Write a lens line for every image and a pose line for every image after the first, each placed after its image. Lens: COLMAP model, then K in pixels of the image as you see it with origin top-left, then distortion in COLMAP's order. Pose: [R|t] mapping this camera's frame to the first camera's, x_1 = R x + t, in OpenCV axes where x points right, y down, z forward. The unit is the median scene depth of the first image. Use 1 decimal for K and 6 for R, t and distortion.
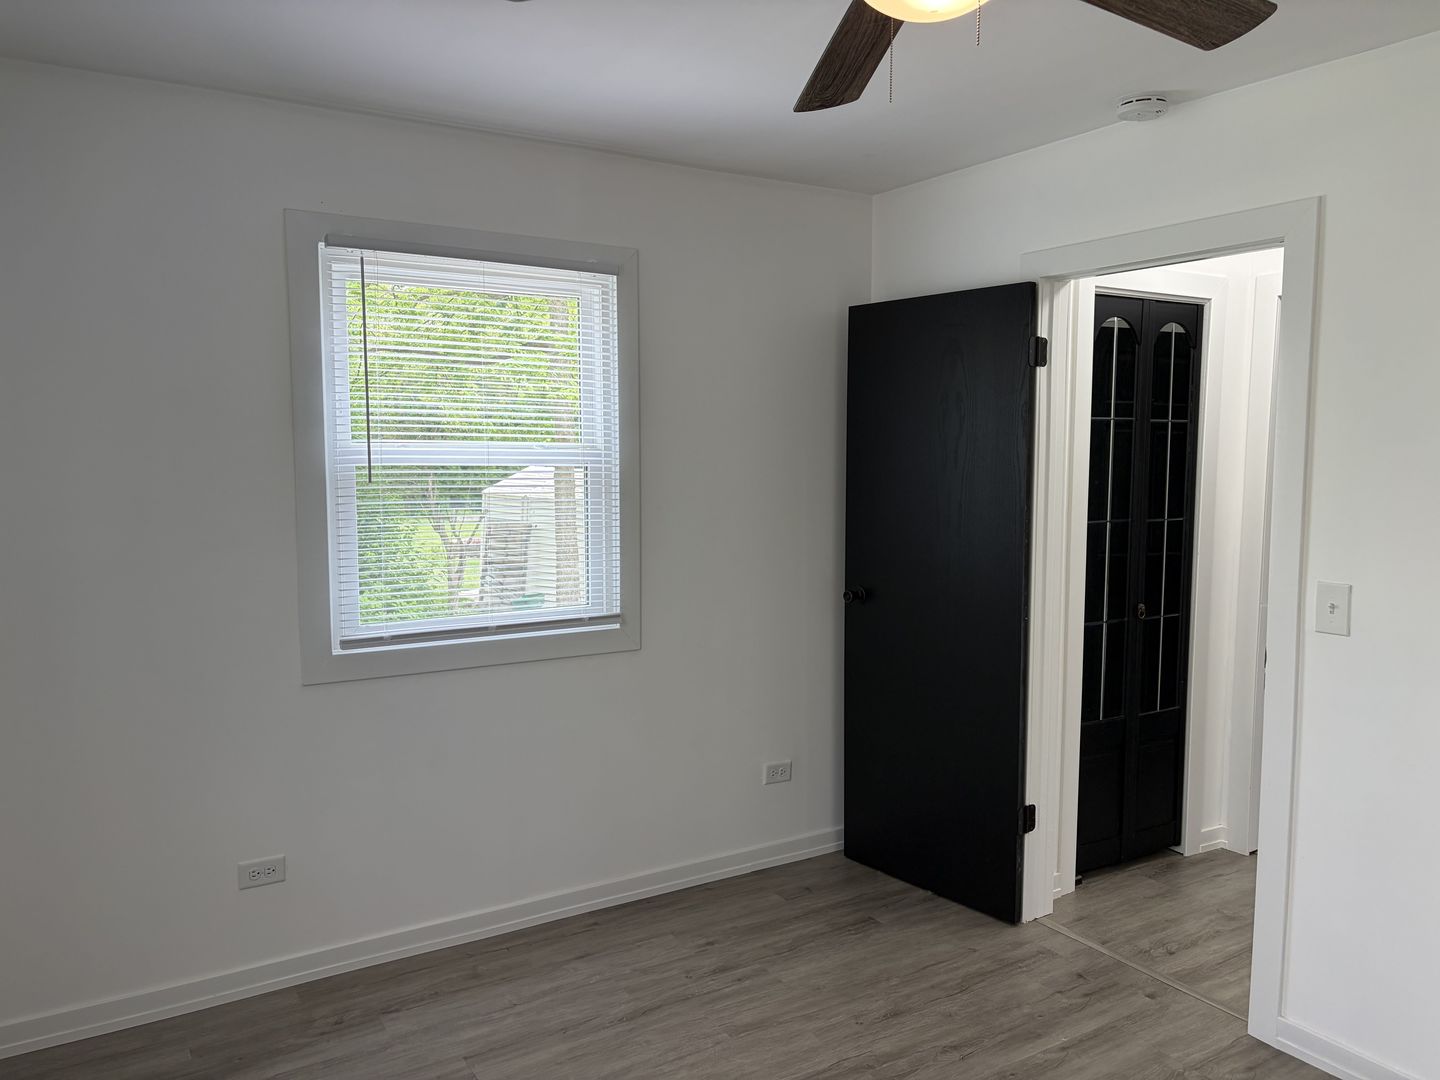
lens RADIAL K [[1082.0, 0, 721.4], [0, 1082.0, 543.7], [0, 0, 1]] dist [-0.014718, -0.008202]
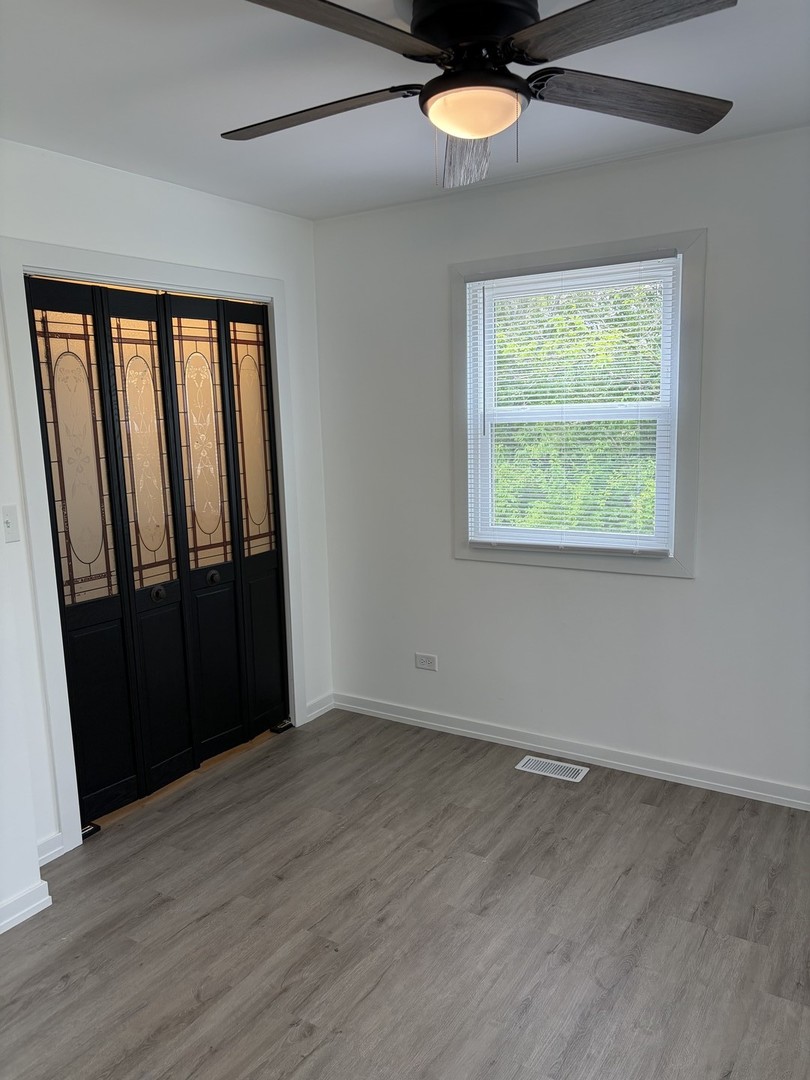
lens RADIAL K [[811.5, 0, 406.6], [0, 811.5, 537.6], [0, 0, 1]] dist [-0.014718, -0.008202]
pose [[0.409729, 0.116920, -0.904683, 0.657823], [-0.044227, 0.993132, 0.108320, -0.029576], [0.911134, -0.004370, 0.412086, 0.400176]]
